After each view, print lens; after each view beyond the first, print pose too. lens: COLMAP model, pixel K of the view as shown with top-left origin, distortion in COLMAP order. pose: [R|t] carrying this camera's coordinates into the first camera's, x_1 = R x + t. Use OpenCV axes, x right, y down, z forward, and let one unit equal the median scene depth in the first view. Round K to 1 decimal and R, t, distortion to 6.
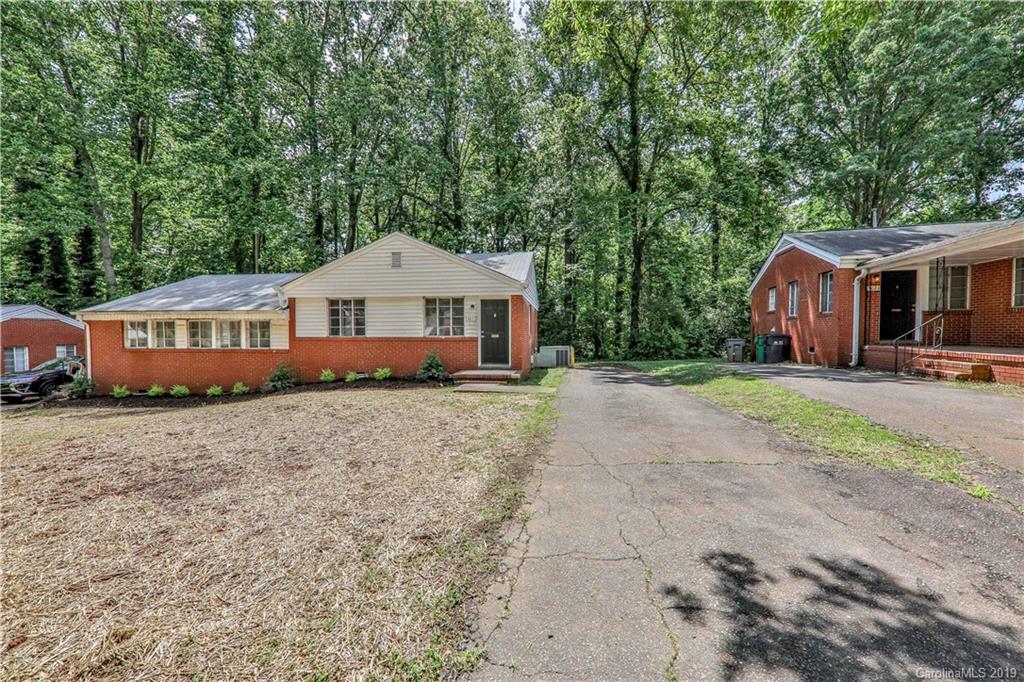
lens RADIAL K [[373.1, 0, 512.0], [0, 373.1, 341.0], [0, 0, 1]] dist [-0.000772, -0.000125]
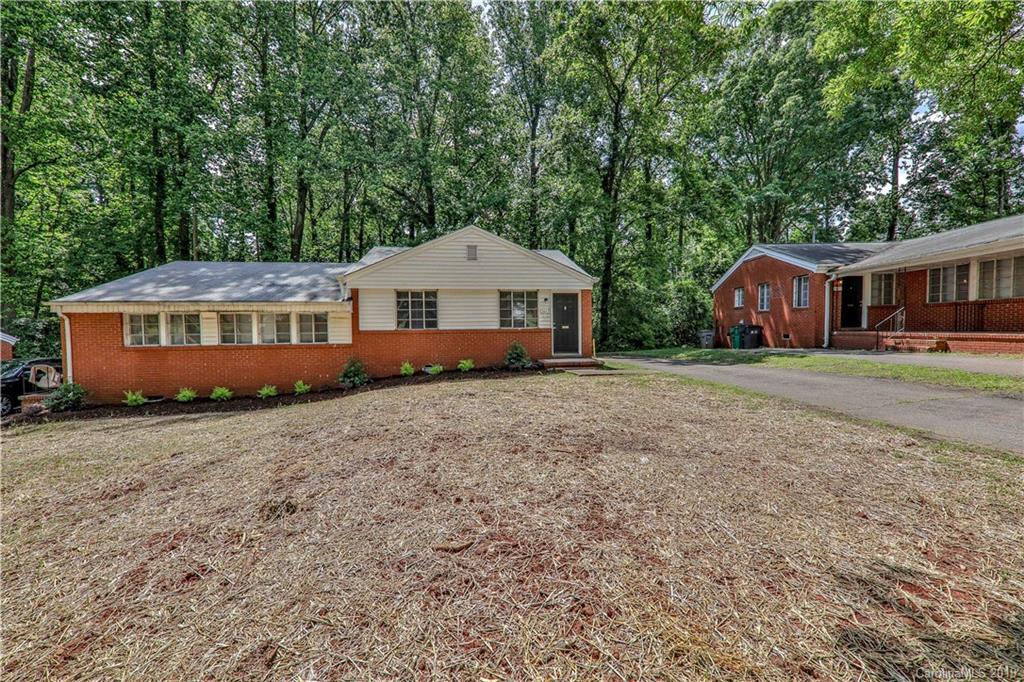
lens RADIAL K [[373.1, 0, 512.0], [0, 373.1, 341.0], [0, 0, 1]] dist [-0.000772, -0.000125]
pose [[0.969385, -0.017007, 0.244954, -0.445905], [0.016197, 0.999855, 0.005323, 0.017704], [-0.245009, -0.001192, 0.969520, -0.008860]]
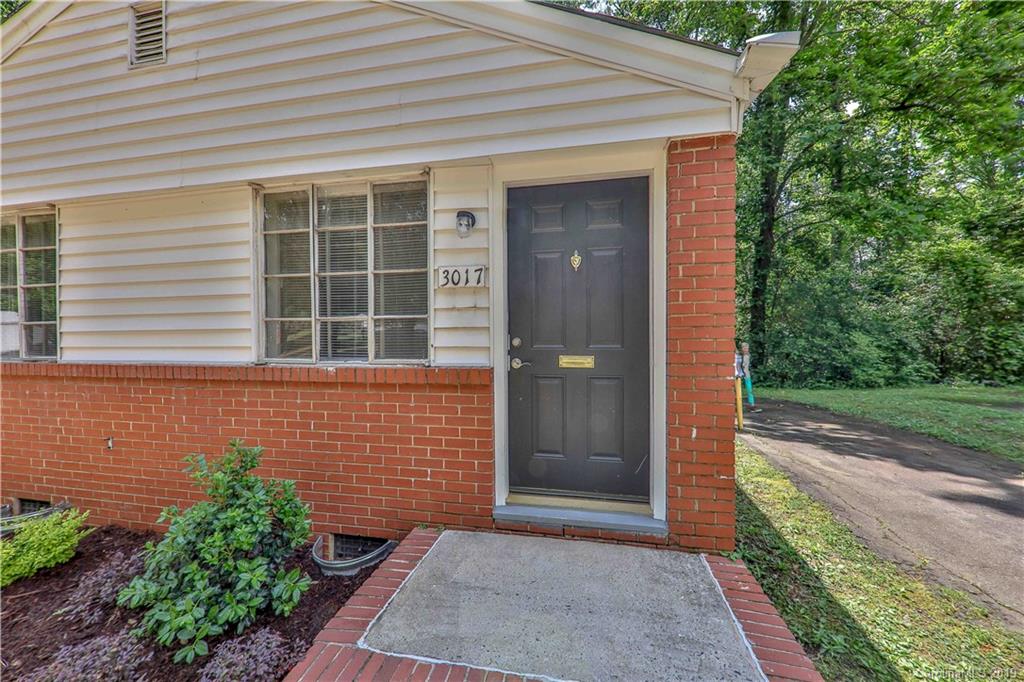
lens RADIAL K [[373.1, 0, 512.0], [0, 373.1, 341.0], [0, 0, 1]] dist [-0.000772, -0.000125]
pose [[0.997137, -0.001966, -0.075589, -0.062828], [0.000780, 0.999876, -0.015712, -0.020803], [0.075610, 0.015608, 0.997015, 0.768237]]
